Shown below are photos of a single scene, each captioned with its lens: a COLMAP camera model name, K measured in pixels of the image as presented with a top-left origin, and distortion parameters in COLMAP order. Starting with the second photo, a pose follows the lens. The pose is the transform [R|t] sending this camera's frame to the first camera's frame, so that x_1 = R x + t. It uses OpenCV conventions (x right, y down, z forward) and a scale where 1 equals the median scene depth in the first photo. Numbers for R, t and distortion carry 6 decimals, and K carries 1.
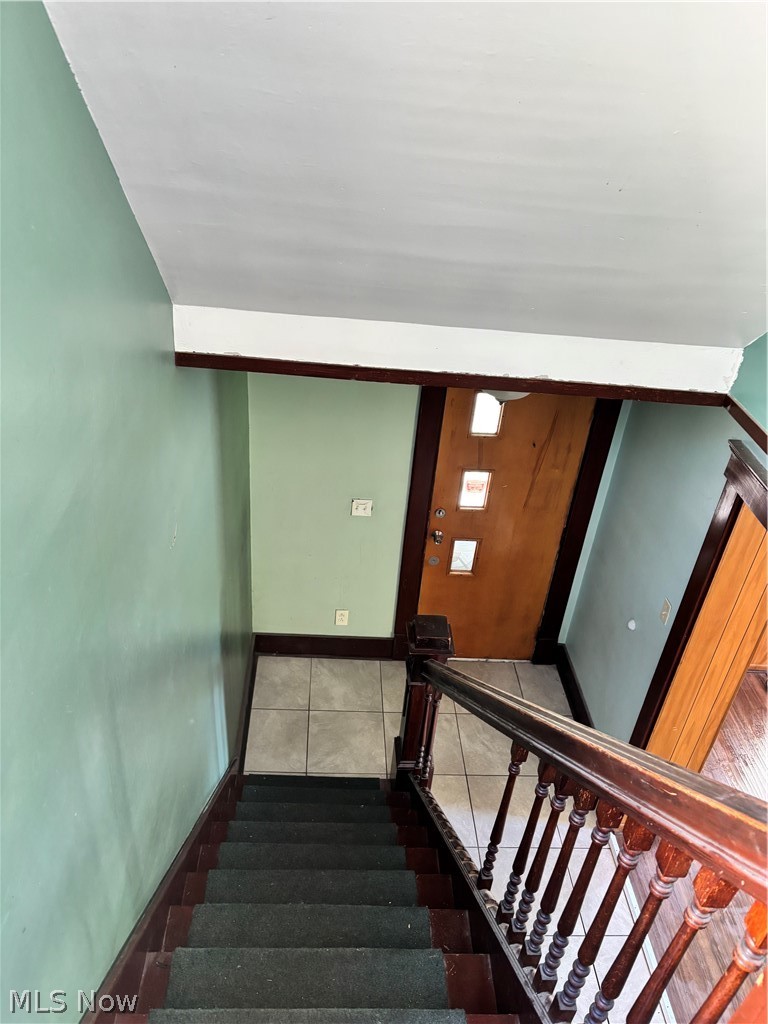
lens RADIAL K [[771.7, 0, 385.0], [0, 771.7, 511.1], [0, 0, 1]] dist [0.041768, -0.048818]
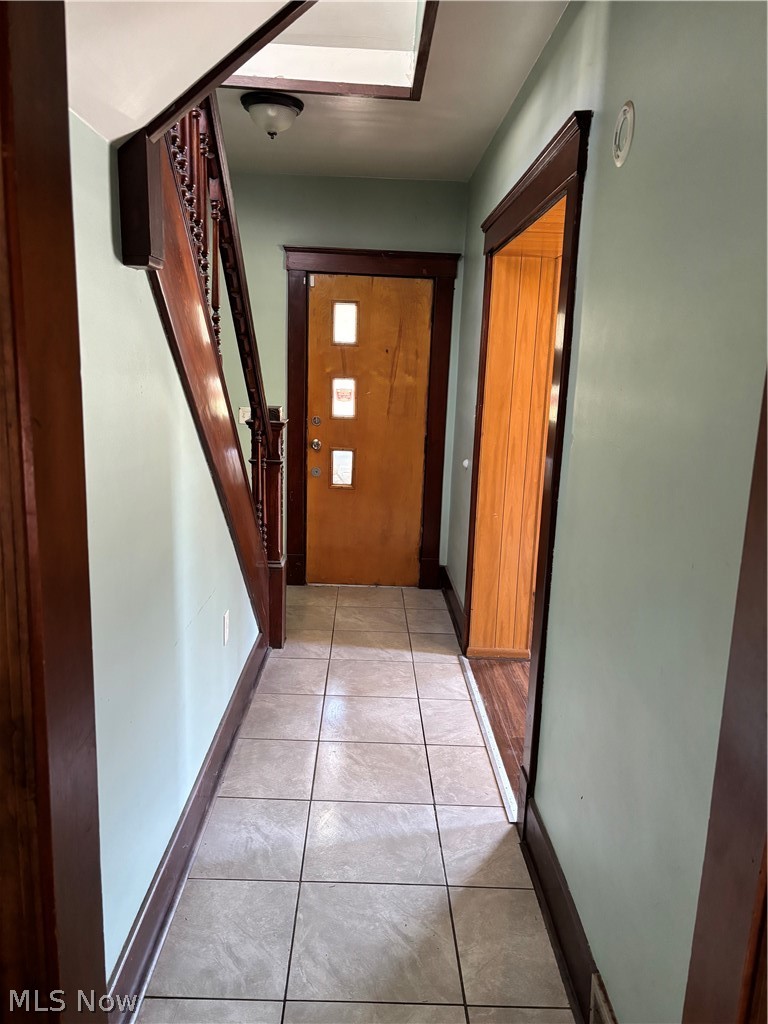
lens RADIAL K [[771.7, 0, 381.8], [0, 771.7, 516.6], [0, 0, 1]] dist [0.041768, -0.048818]
pose [[0.998913, -0.030852, -0.034941, 0.210264], [0.015344, 0.925473, -0.378503, 0.592037], [0.044015, 0.377556, 0.924940, -0.027529]]
